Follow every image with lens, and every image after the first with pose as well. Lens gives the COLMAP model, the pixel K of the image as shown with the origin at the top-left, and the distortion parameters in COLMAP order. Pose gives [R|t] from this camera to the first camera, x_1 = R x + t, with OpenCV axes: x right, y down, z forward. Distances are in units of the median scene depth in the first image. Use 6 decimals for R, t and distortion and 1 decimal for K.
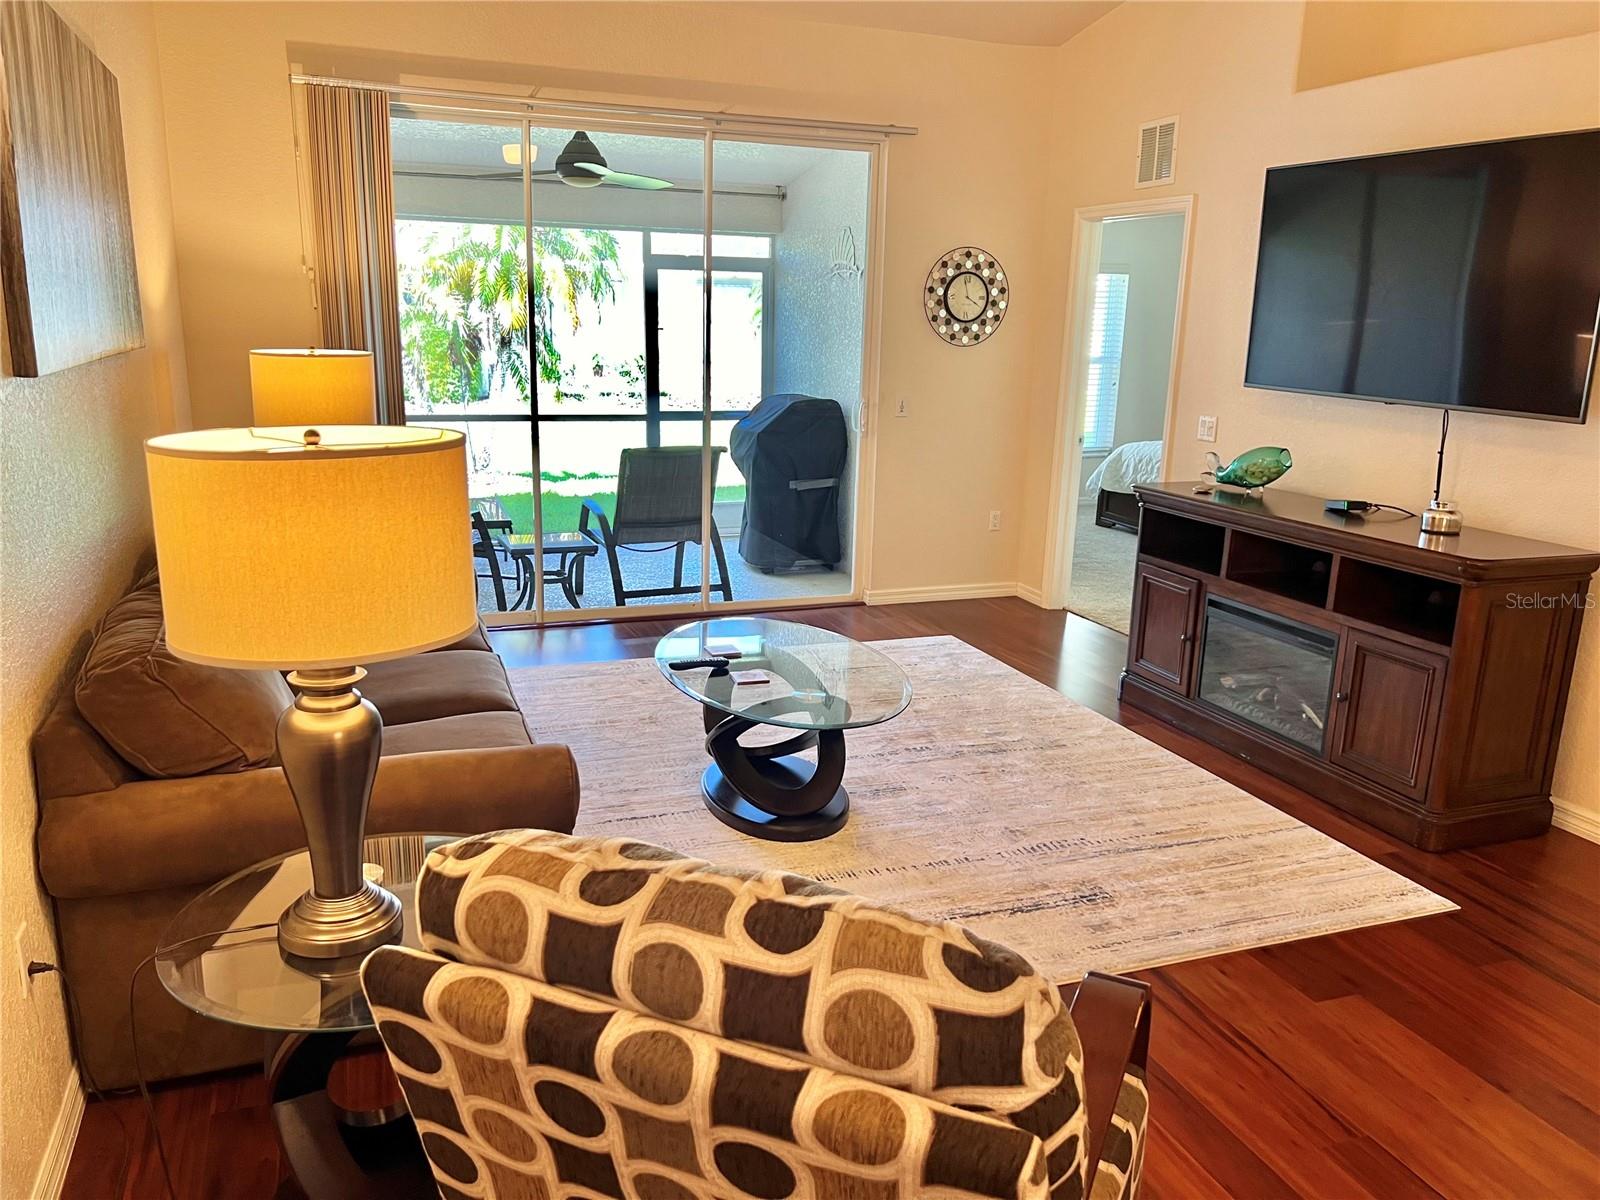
lens RADIAL K [[1205.3, 0, 793.7], [0, 1205.3, 602.0], [0, 0, 1]] dist [0.067216, -0.081910]
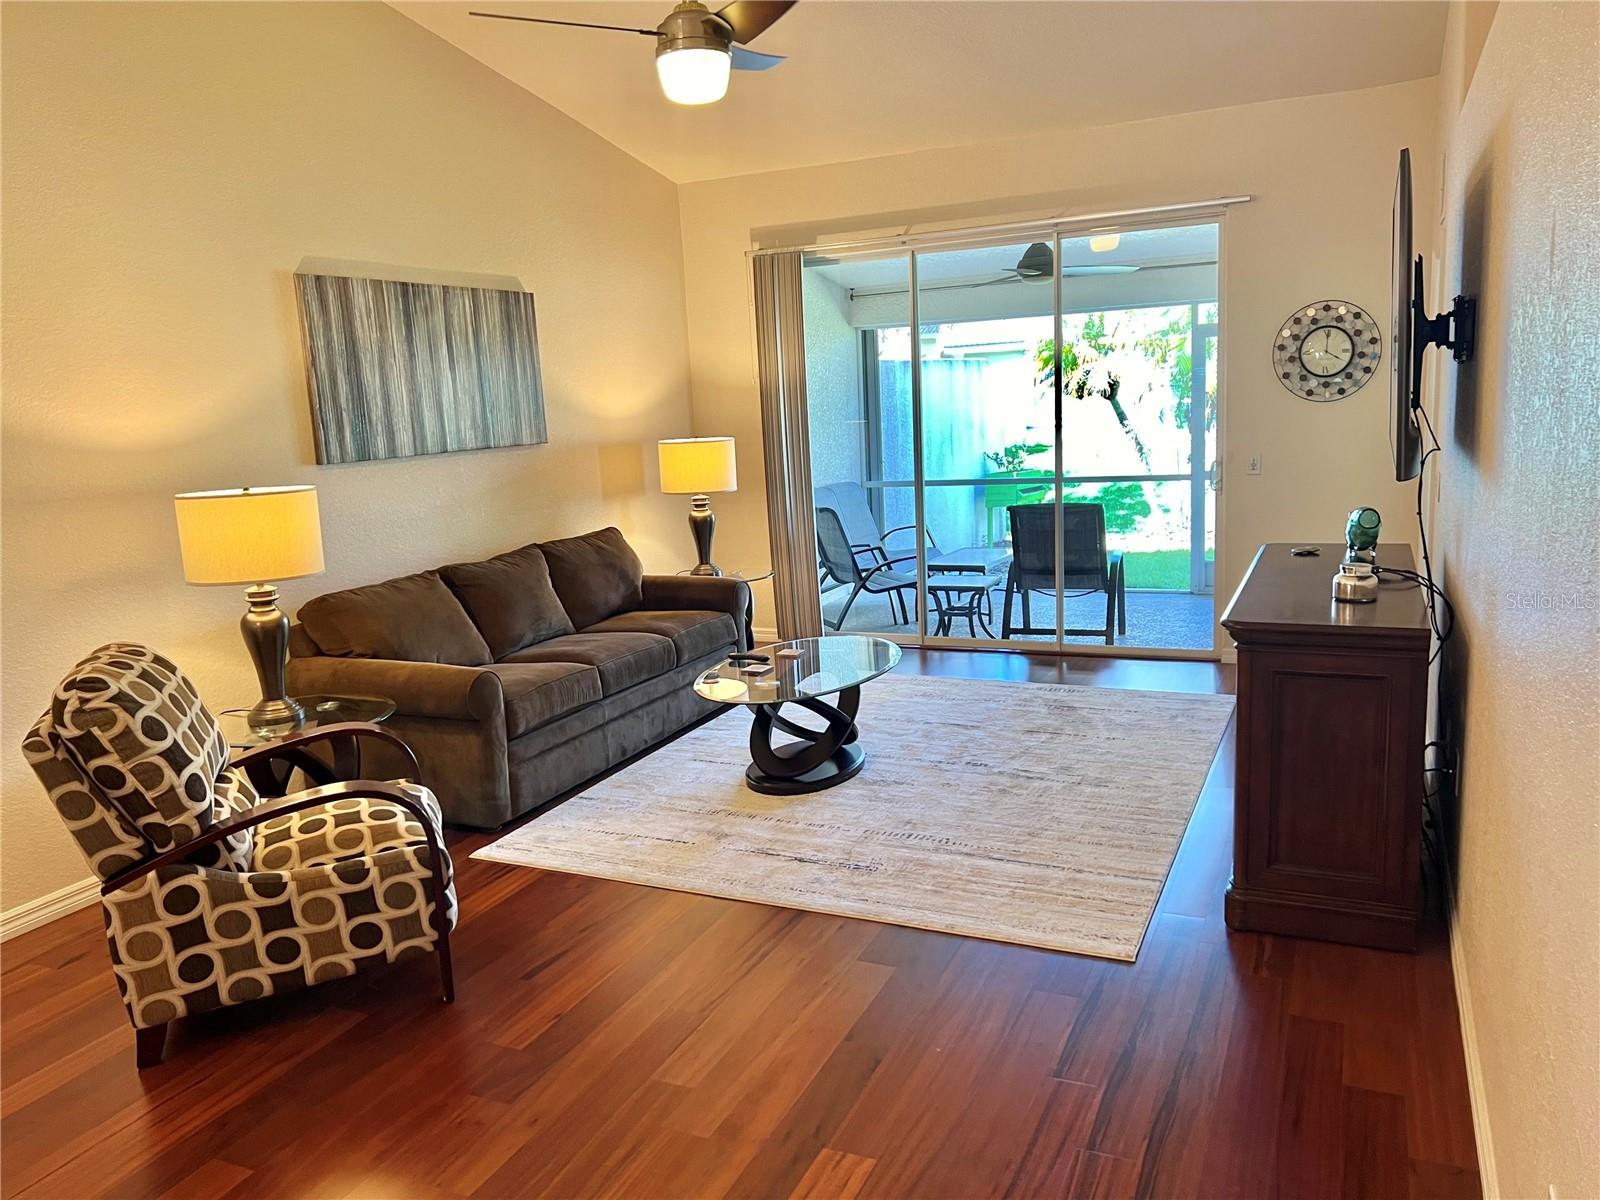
lens RADIAL K [[1205.3, 0, 808.1], [0, 1205.3, 590.8], [0, 0, 1]] dist [0.067216, -0.081910]
pose [[0.705252, 0.057217, -0.706644, 0.549379], [-0.098242, 0.995009, -0.017482, -0.004433], [0.702117, 0.081751, 0.707353, 0.039632]]
